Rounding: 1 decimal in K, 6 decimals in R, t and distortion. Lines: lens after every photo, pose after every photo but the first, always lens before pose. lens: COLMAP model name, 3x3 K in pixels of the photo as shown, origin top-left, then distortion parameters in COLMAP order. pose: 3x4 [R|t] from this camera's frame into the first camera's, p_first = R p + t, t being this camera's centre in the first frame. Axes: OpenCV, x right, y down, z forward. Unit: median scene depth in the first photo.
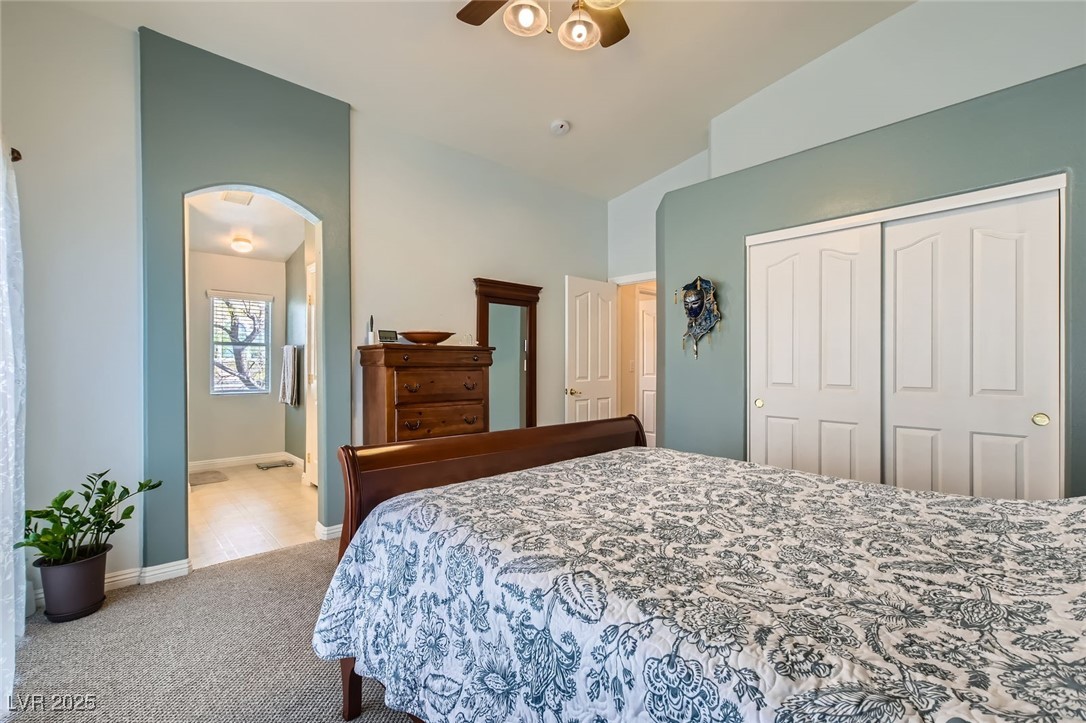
lens RADIAL K [[476.5, 0, 547.2], [0, 476.5, 363.8], [0, 0, 1]] dist [-0.005475, 0.004433]
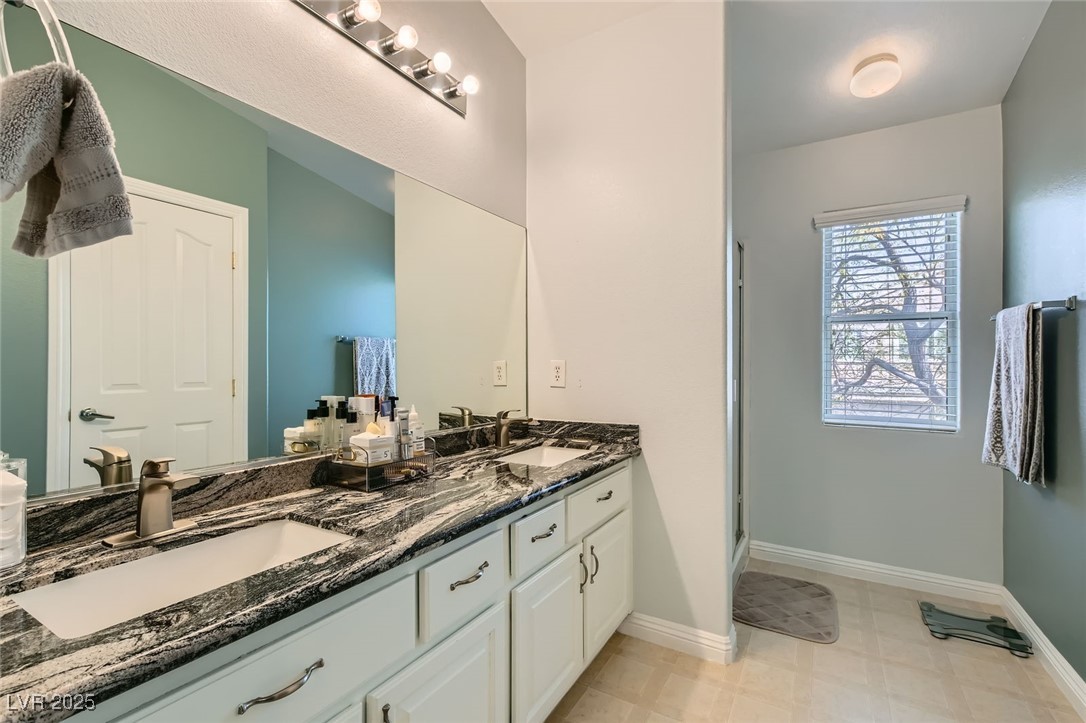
lens RADIAL K [[476.5, 0, 548.4], [0, 476.5, 364.7], [0, 0, 1]] dist [-0.005475, 0.004433]
pose [[0.294052, -0.001937, -0.955788, -0.297236], [-0.000865, 0.999997, -0.002292, 0.004064], [0.955789, 0.001501, 0.294049, 0.547673]]
